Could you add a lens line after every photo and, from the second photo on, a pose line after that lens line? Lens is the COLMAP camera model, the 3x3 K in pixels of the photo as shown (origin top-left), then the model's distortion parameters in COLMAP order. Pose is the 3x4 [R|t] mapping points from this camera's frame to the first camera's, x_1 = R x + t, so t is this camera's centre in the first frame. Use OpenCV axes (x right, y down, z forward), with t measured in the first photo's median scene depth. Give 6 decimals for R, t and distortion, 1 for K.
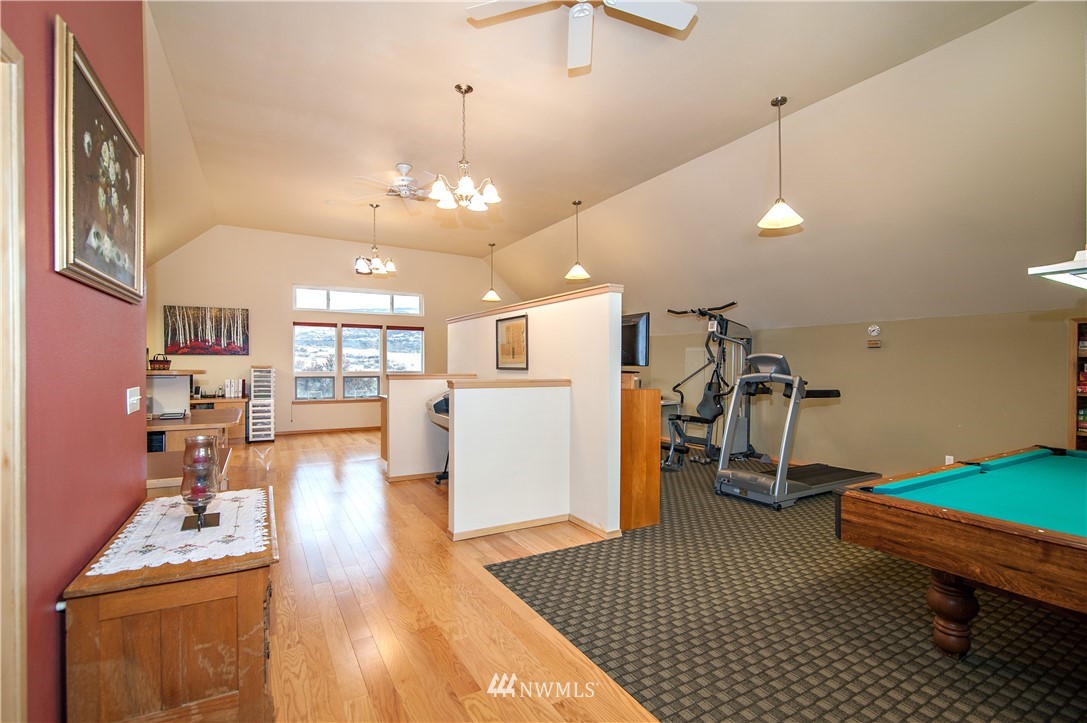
lens RADIAL K [[500.8, 0, 543.5], [0, 500.8, 363.0], [0, 0, 1]] dist [-0.000029, -0.000016]
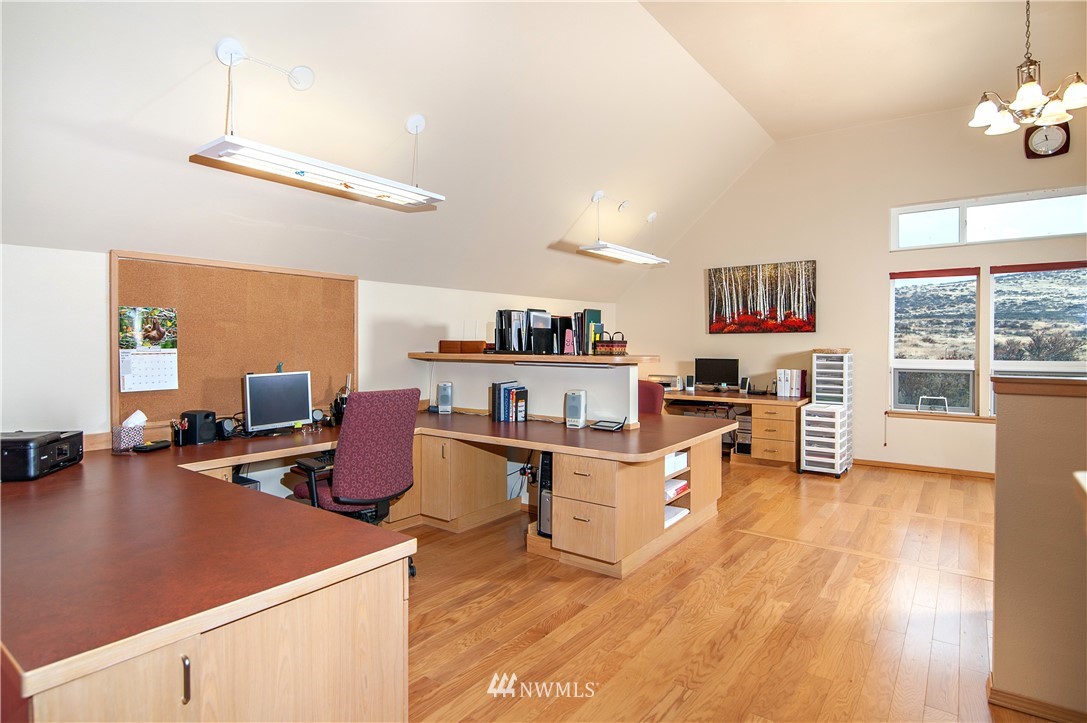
lens RADIAL K [[577.0, 0, 542.1], [0, 577.0, 350.8], [0, 0, 1]] dist [-0.000650, -0.000387]
pose [[0.400650, 0.005420, -0.916215, -0.055220], [0.003740, 0.999964, 0.007551, 0.001063], [0.916224, -0.006452, 0.400616, 0.399775]]
